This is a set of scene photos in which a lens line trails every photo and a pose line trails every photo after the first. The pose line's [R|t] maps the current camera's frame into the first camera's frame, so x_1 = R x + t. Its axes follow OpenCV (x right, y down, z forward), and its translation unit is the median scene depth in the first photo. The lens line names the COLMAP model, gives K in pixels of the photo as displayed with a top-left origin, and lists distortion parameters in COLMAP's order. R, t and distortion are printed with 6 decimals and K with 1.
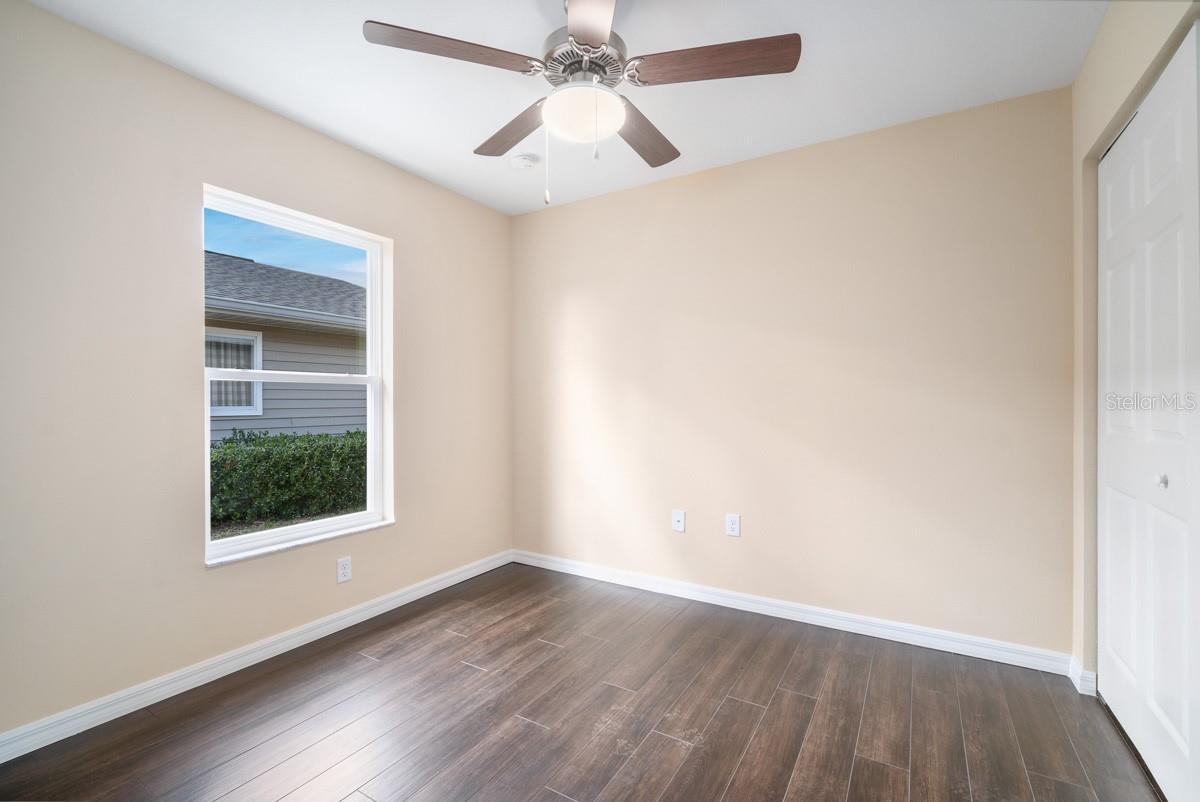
lens RADIAL K [[535.1, 0, 594.8], [0, 535.1, 401.4], [0, 0, 1]] dist [-0.001169, 0.002188]
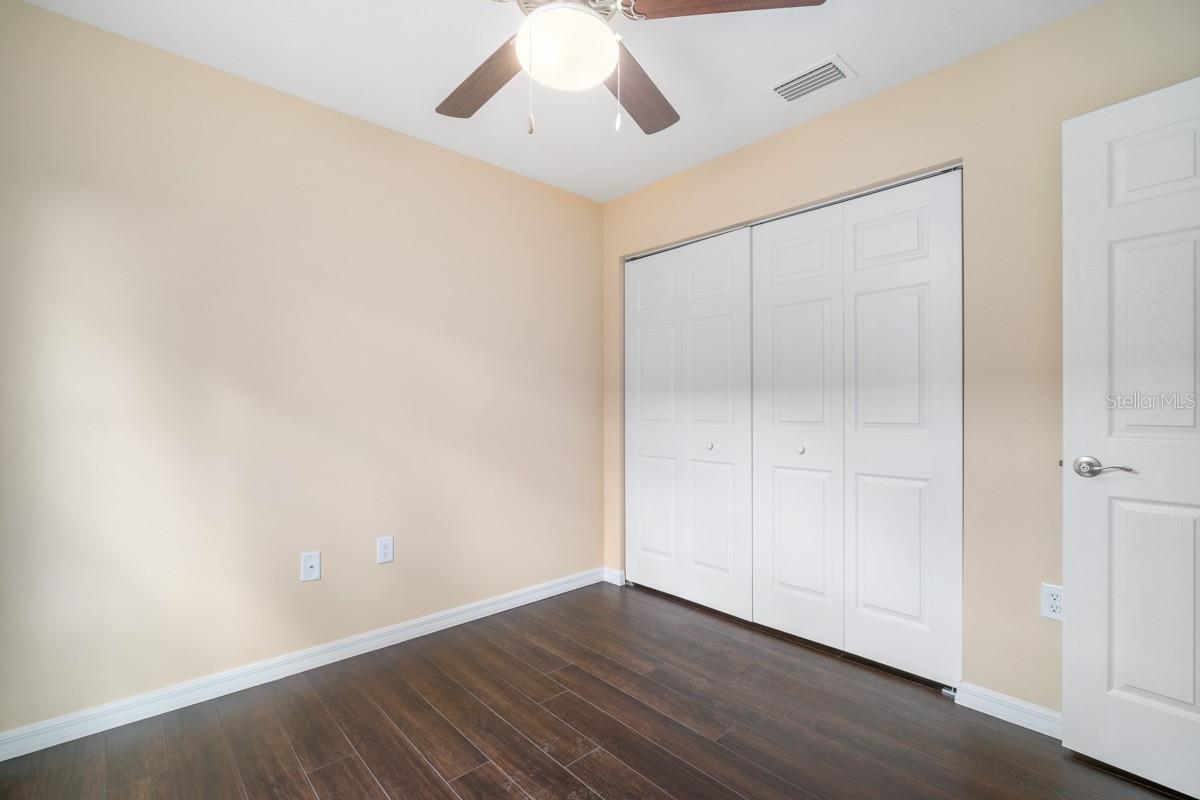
lens RADIAL K [[535.1, 0, 601.2], [0, 535.1, 405.3], [0, 0, 1]] dist [-0.001169, 0.002188]
pose [[0.274594, 0.003189, 0.961555, -0.468844], [0.000929, 0.999993, -0.003582, 0.004242], [-0.961560, 0.001877, 0.274589, 0.435047]]
